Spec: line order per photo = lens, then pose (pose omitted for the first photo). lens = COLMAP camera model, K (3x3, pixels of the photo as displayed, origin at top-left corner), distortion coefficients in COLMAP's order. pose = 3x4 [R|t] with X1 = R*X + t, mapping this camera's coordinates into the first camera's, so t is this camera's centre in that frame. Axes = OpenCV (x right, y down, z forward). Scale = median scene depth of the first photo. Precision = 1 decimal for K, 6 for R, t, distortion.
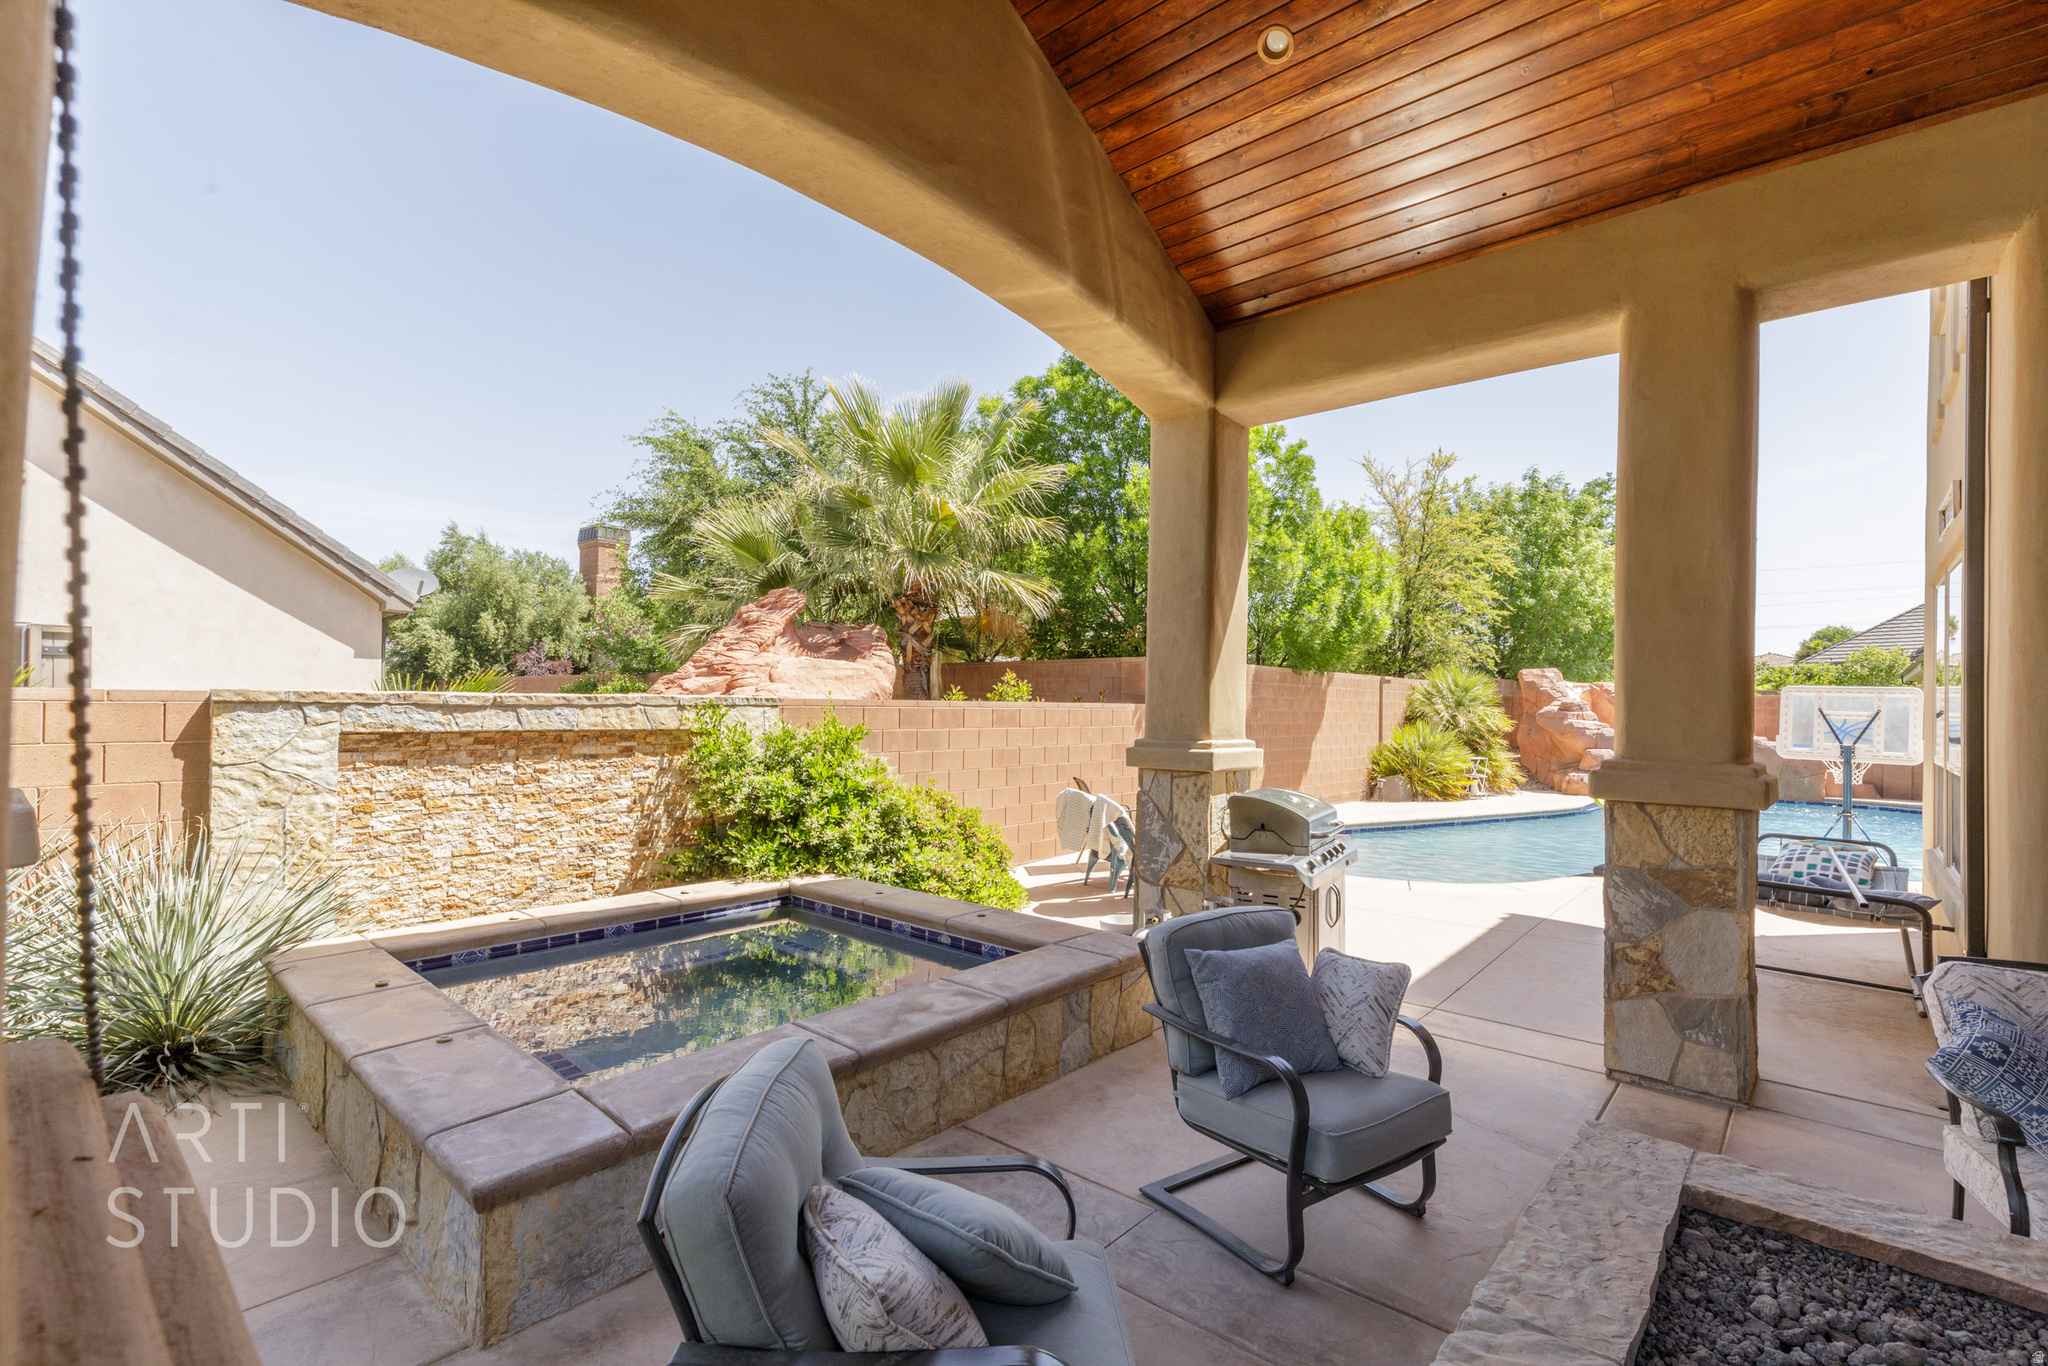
lens RADIAL K [[911.0, 0, 1037.4], [0, 911.0, 688.9], [0, 0, 1]] dist [0.004559, -0.000407]
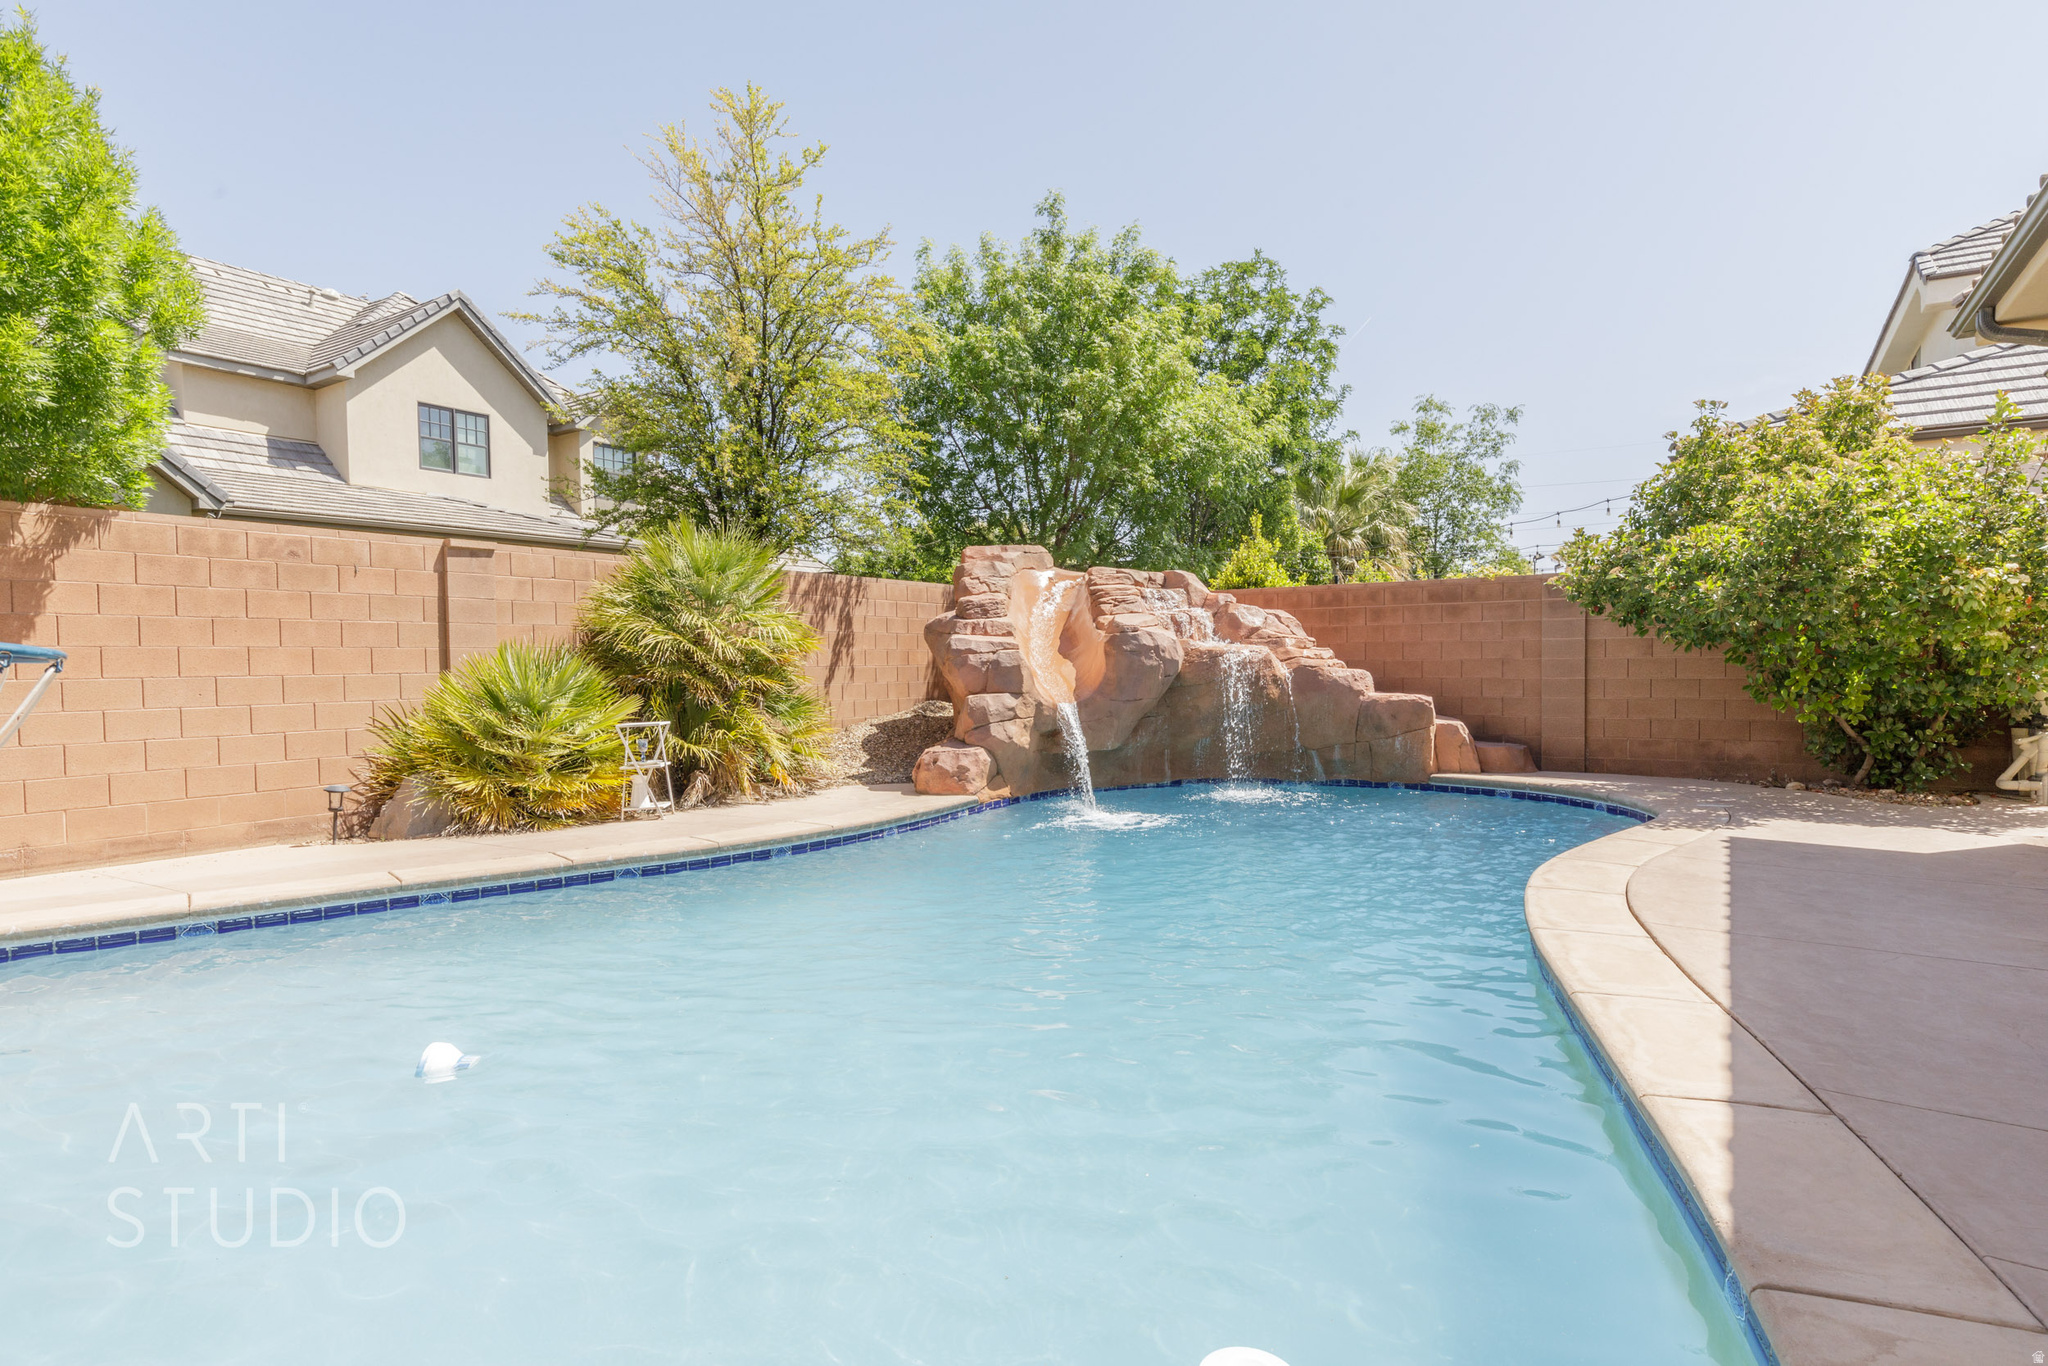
lens RADIAL K [[1137.7, 0, 1021.6], [0, 1137.7, 688.4], [0, 0, 1]] dist [0.001162, -0.000303]
pose [[0.987810, -0.034379, 0.151819, 0.581211], [0.029643, 0.999004, 0.033347, 0.046164], [-0.152815, -0.028440, 0.987846, 0.442172]]
